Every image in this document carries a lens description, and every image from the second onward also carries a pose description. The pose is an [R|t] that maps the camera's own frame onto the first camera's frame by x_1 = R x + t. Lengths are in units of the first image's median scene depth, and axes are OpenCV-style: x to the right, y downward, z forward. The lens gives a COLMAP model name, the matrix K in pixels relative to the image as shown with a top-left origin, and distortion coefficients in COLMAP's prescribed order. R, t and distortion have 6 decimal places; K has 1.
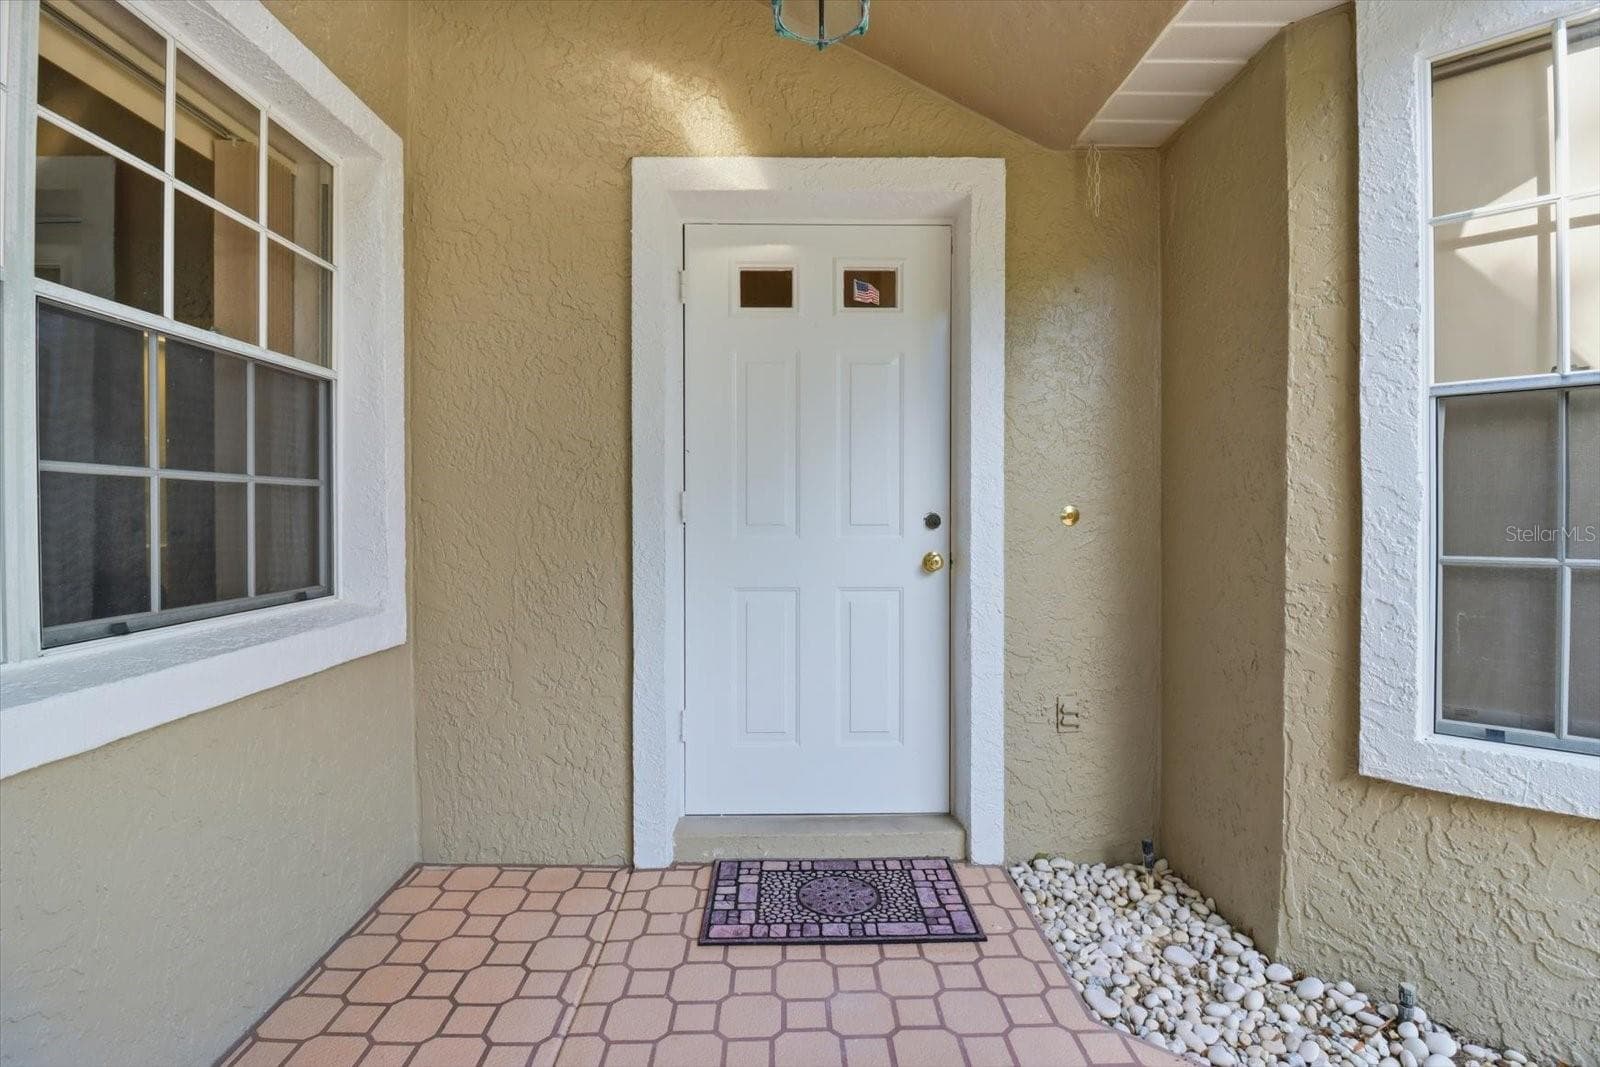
lens RADIAL K [[760.4, 0, 796.6], [0, 760.4, 525.7], [0, 0, 1]] dist [-0.000473, -0.010748]
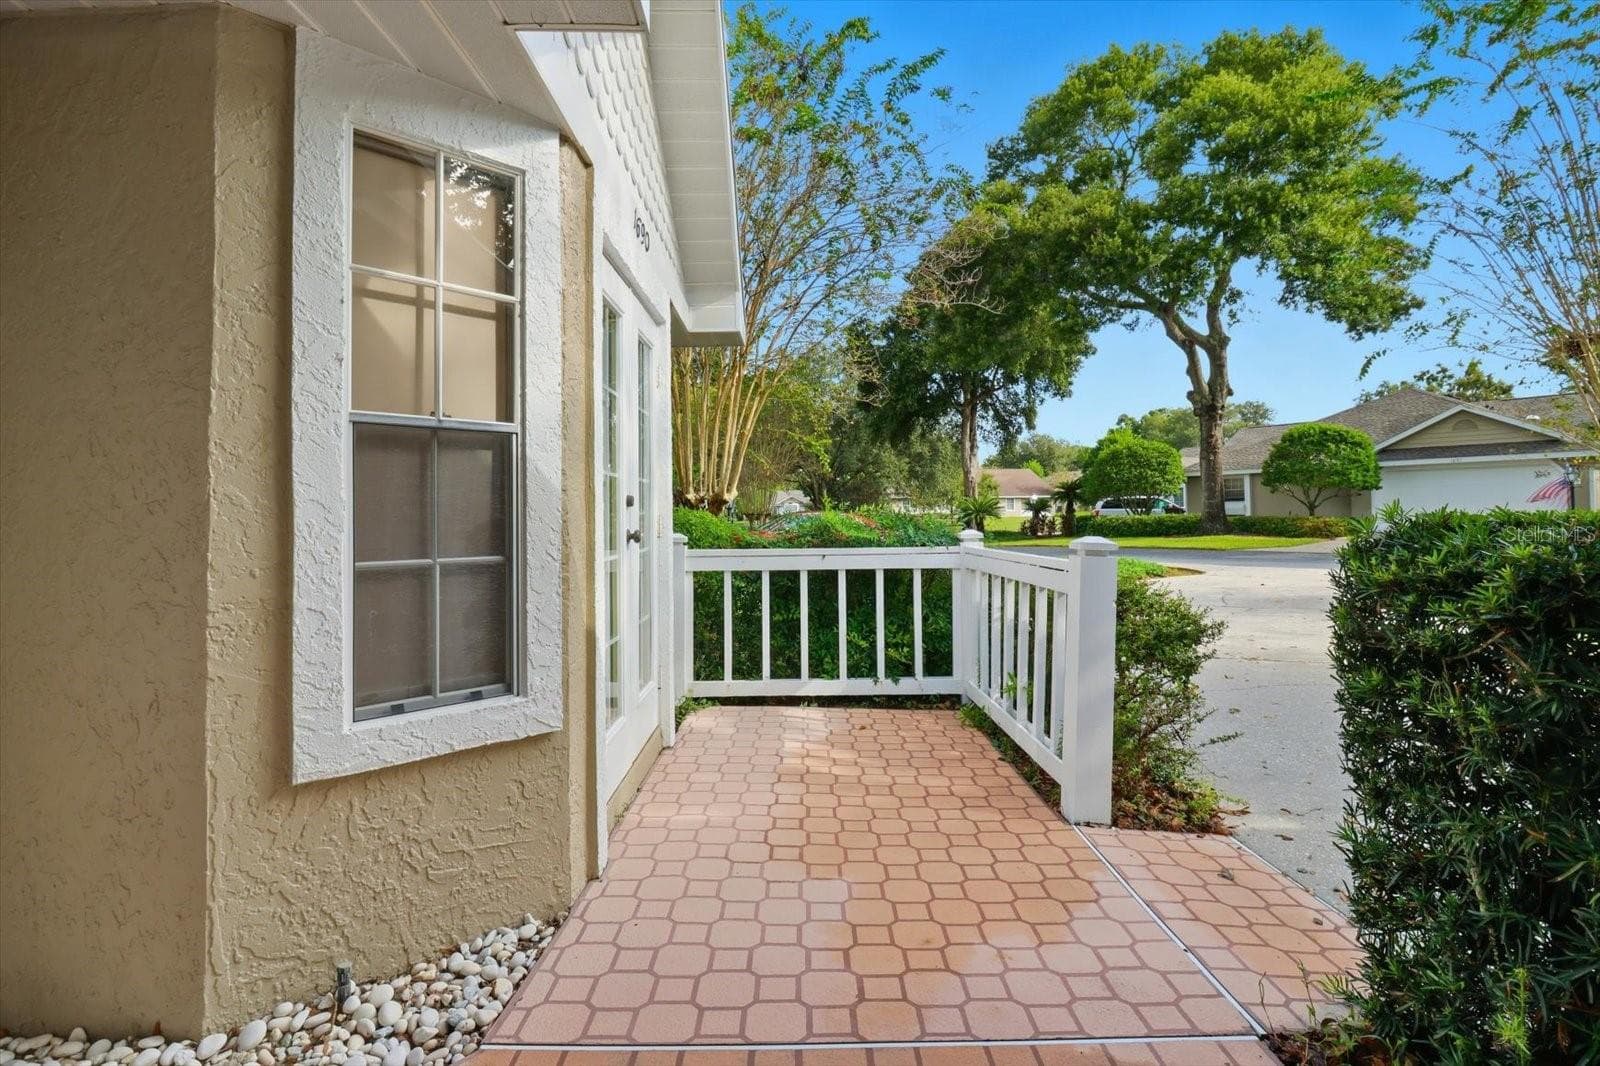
lens RADIAL K [[780.8, 0, 798.5], [0, 780.8, 505.9], [0, 0, 1]] dist [-0.002457, -0.009202]
pose [[0.016345, 0.020615, 0.999654, -0.289309], [0.028324, 0.999377, -0.021072, -0.001810], [-0.999465, 0.028658, 0.015751, 0.303548]]
